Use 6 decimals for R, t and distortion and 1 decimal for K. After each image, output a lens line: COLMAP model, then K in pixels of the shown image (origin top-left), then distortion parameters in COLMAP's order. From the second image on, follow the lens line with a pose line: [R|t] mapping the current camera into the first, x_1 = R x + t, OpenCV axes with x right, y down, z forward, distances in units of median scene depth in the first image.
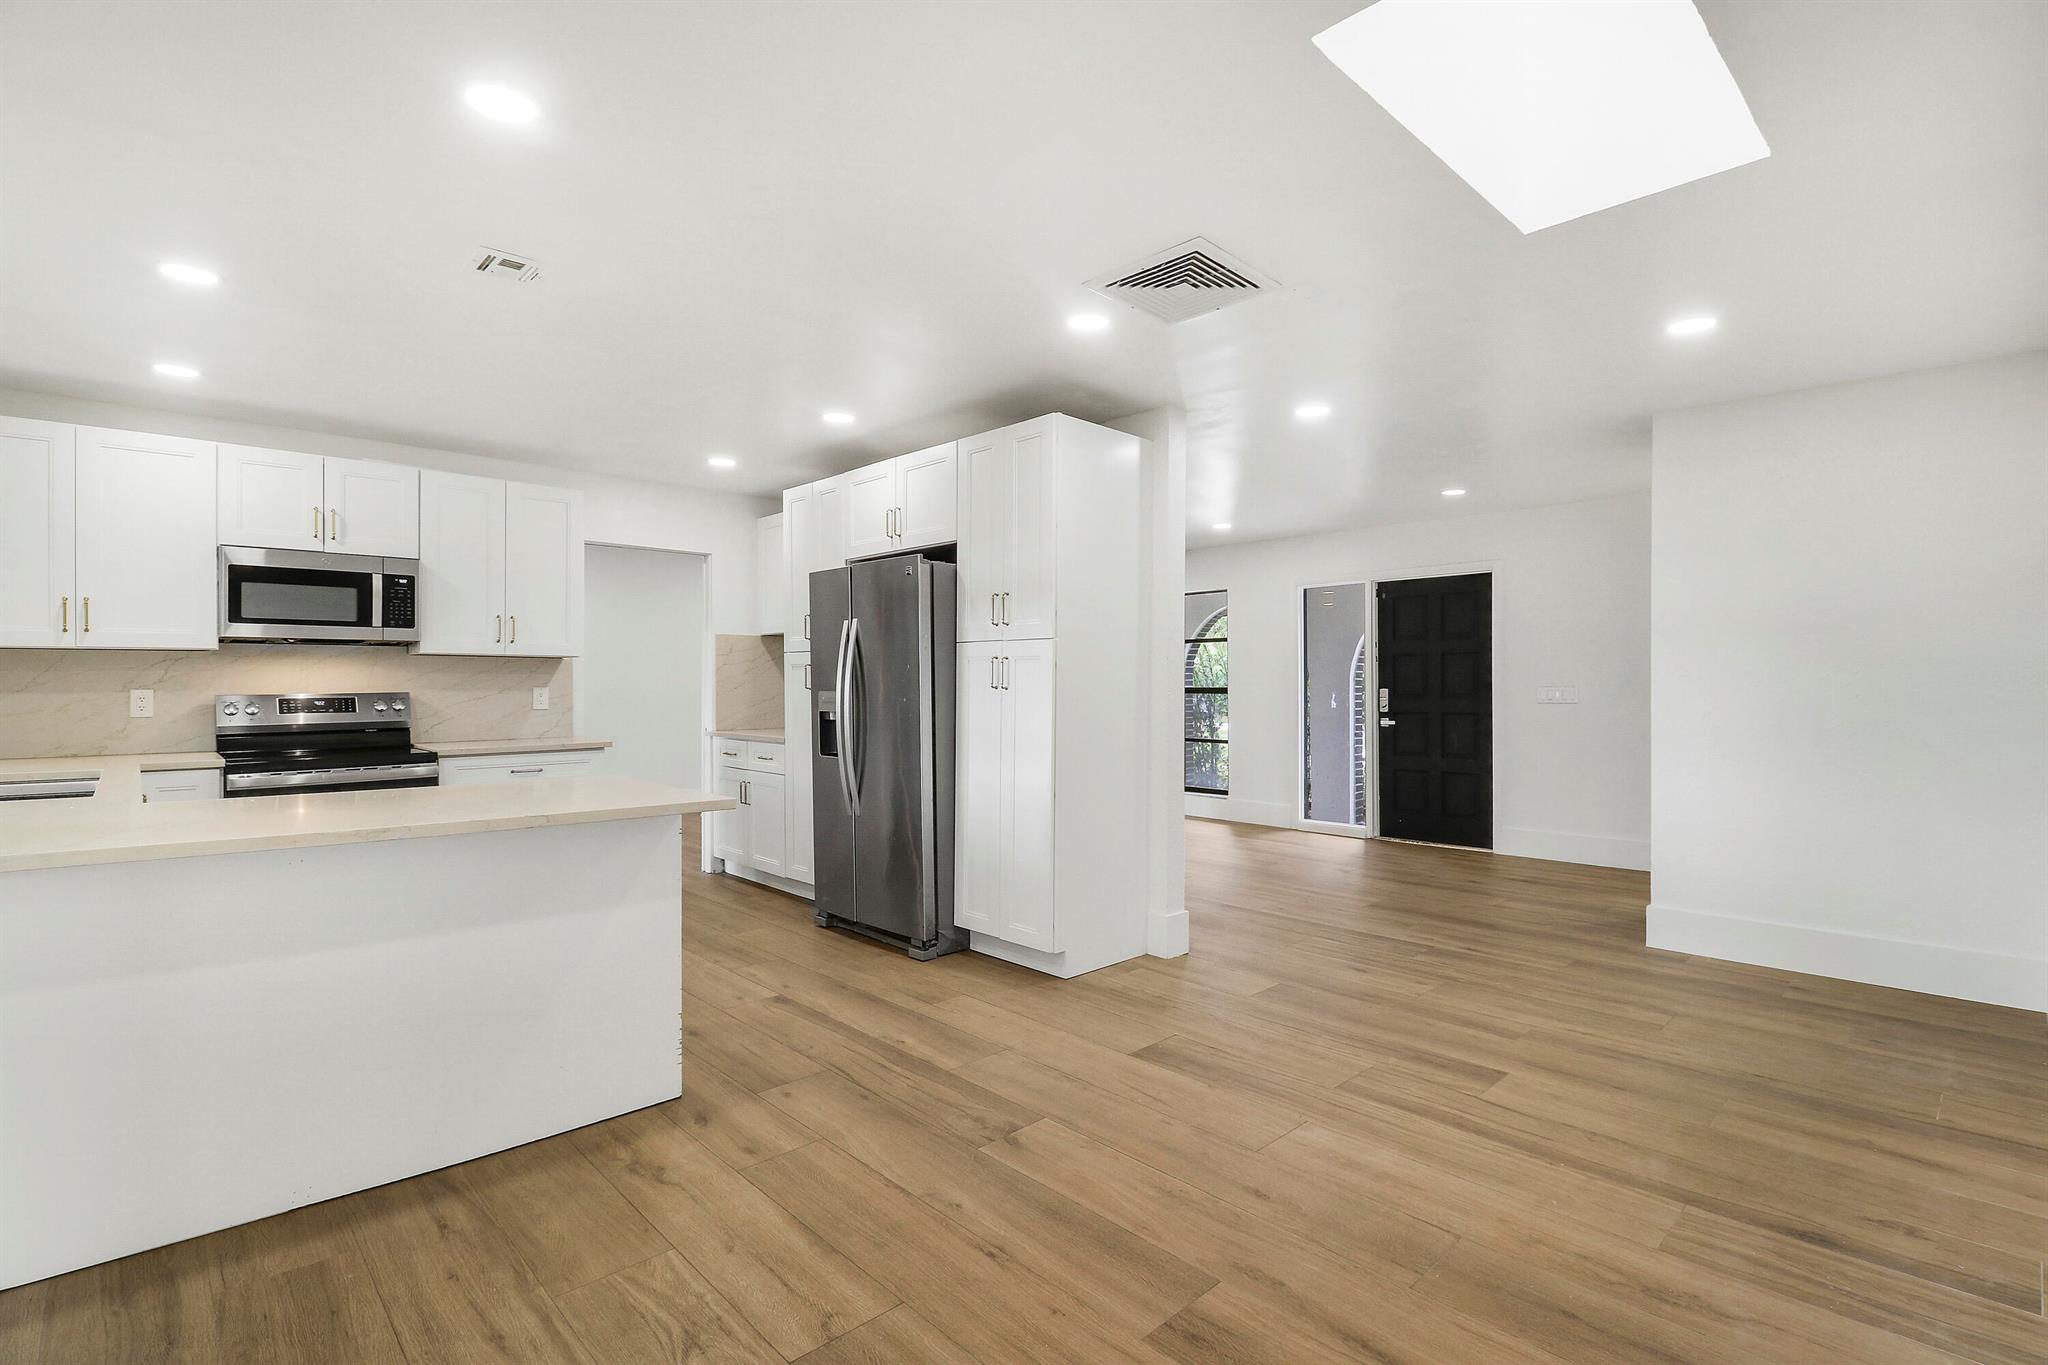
lens RADIAL K [[968.5, 0, 1024.0], [0, 968.5, 682.5], [0, 0, 1]] dist [-0.005220, -0.000821]
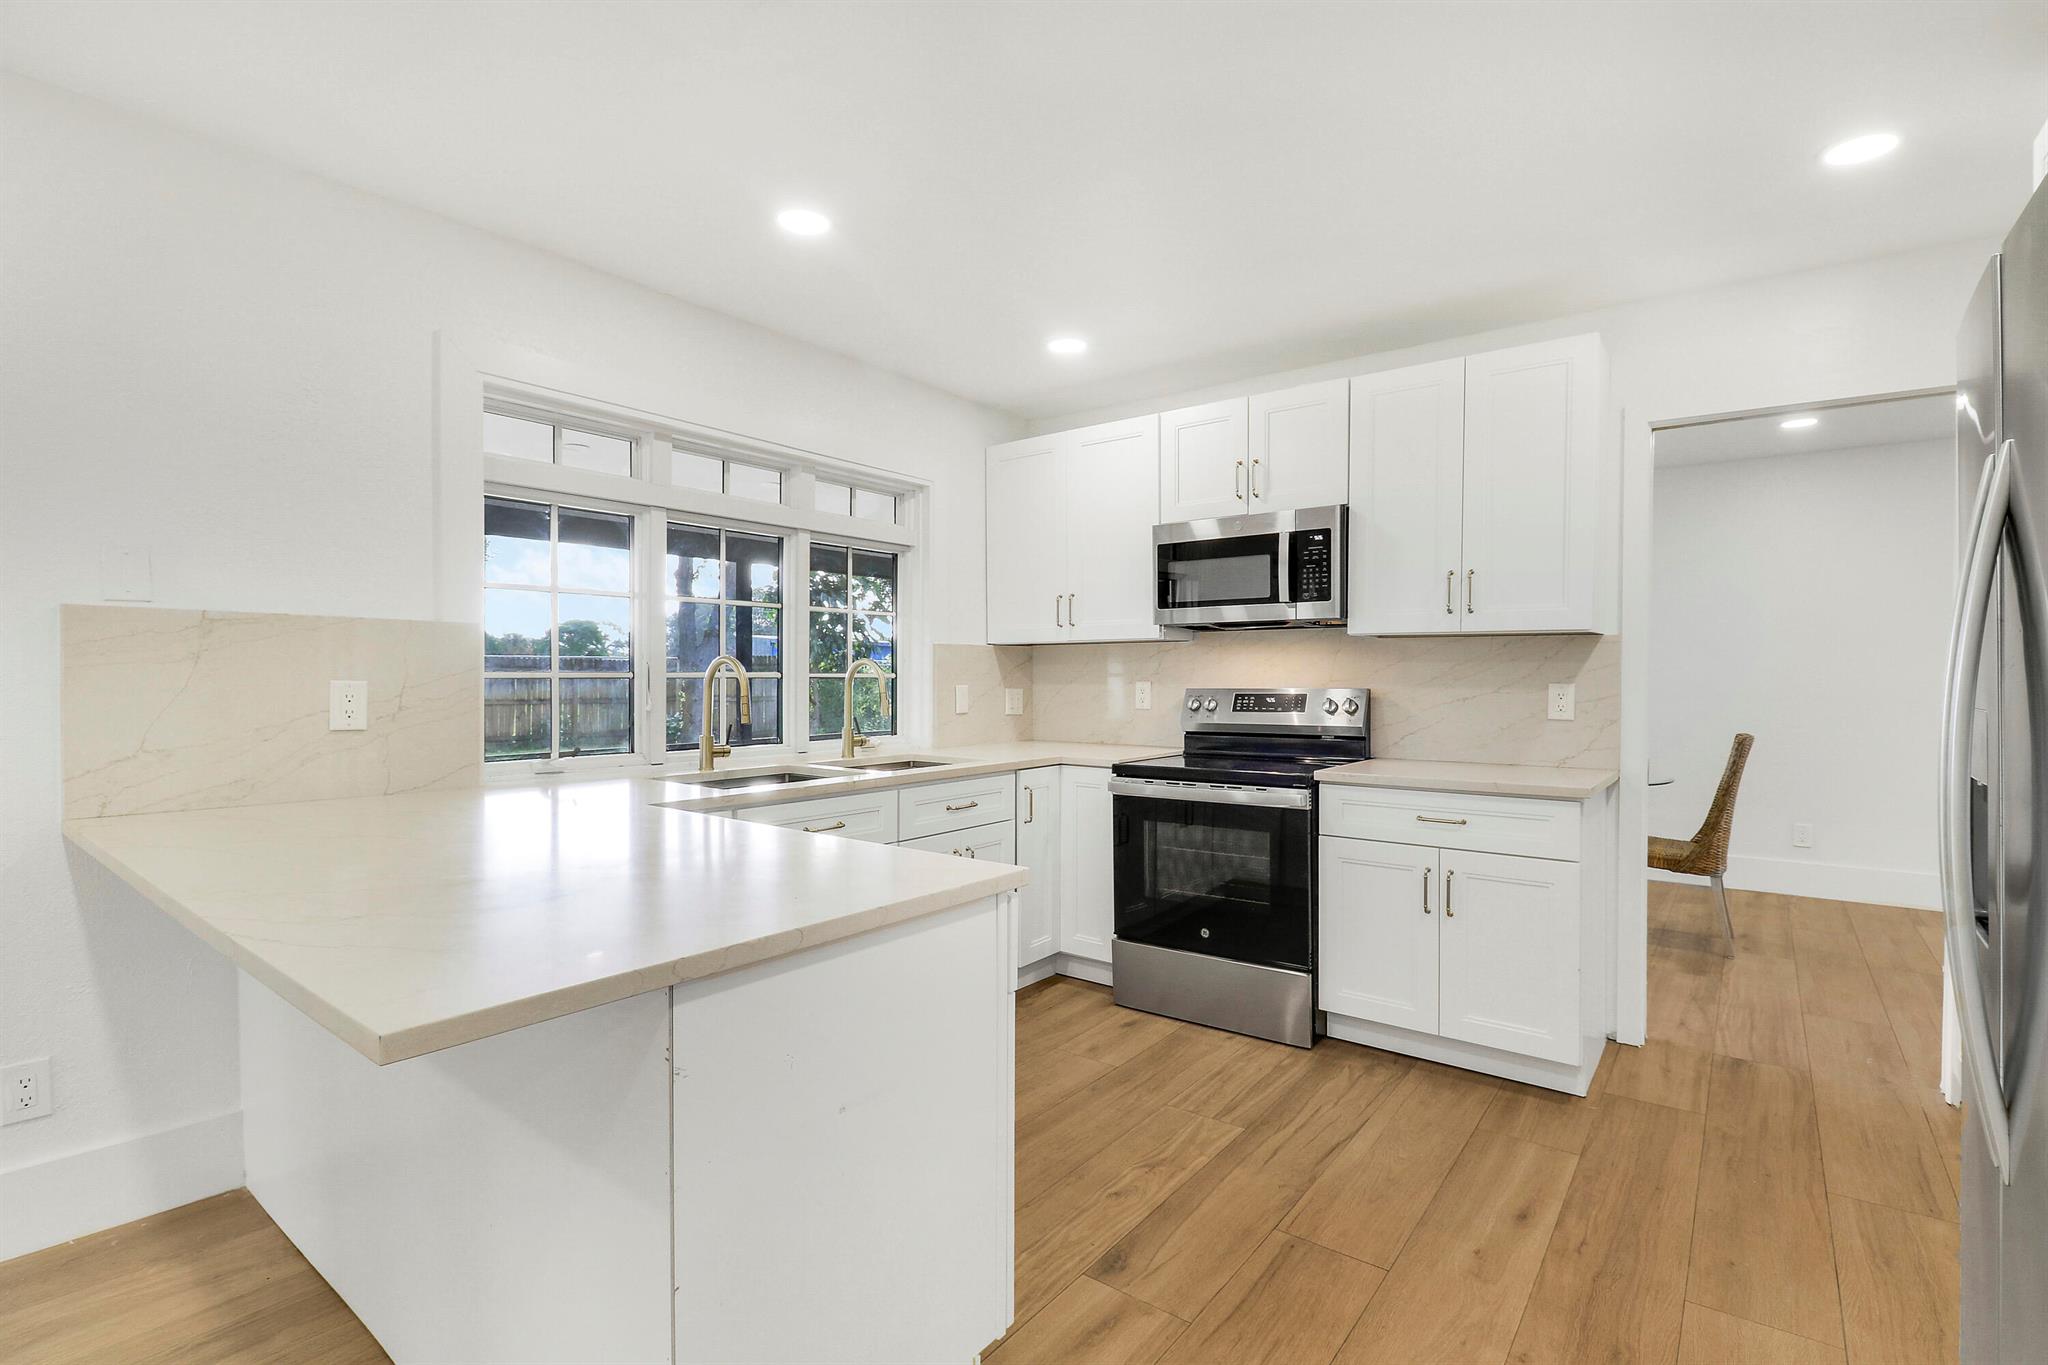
lens RADIAL K [[968.5, 0, 1024.0], [0, 968.5, 682.5], [0, 0, 1]] dist [-0.005220, -0.000821]
pose [[0.146639, 0.014776, -0.989080, 0.057566], [0.003589, 0.999874, 0.015470, -0.007728], [0.989184, -0.005818, 0.146568, 0.733746]]
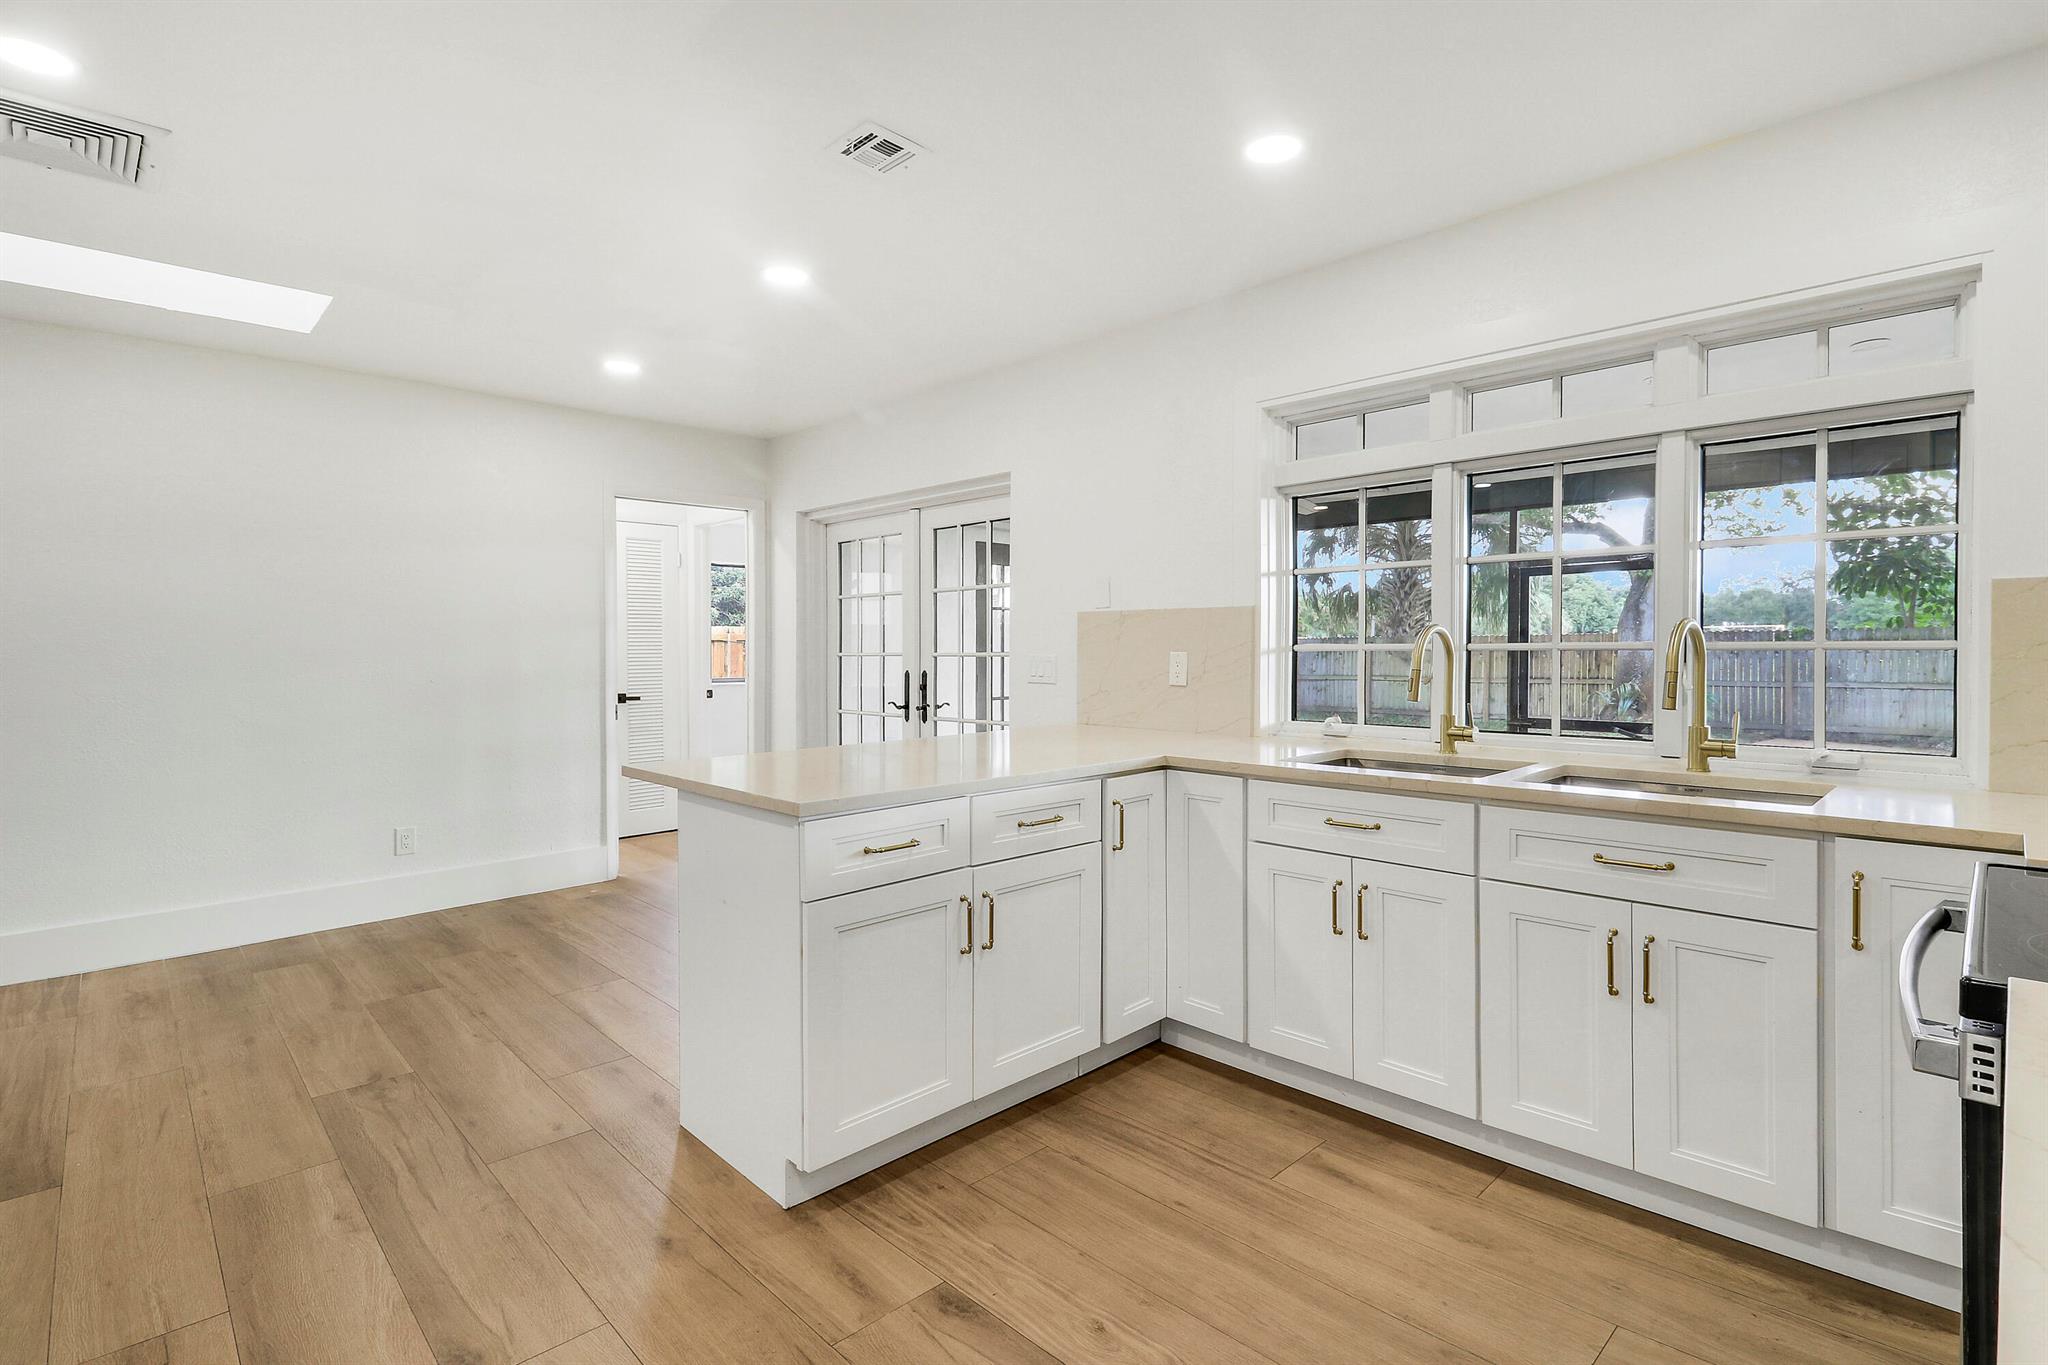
lens RADIAL K [[947.1, 0, 1042.5], [0, 947.1, 688.5], [0, 0, 1]] dist [0.011691, -0.019656]
pose [[-0.999197, 0.013558, -0.037700, -0.452999], [0.012201, 0.999278, 0.035976, -0.000657], [0.038161, 0.035487, -0.998641, 1.280880]]
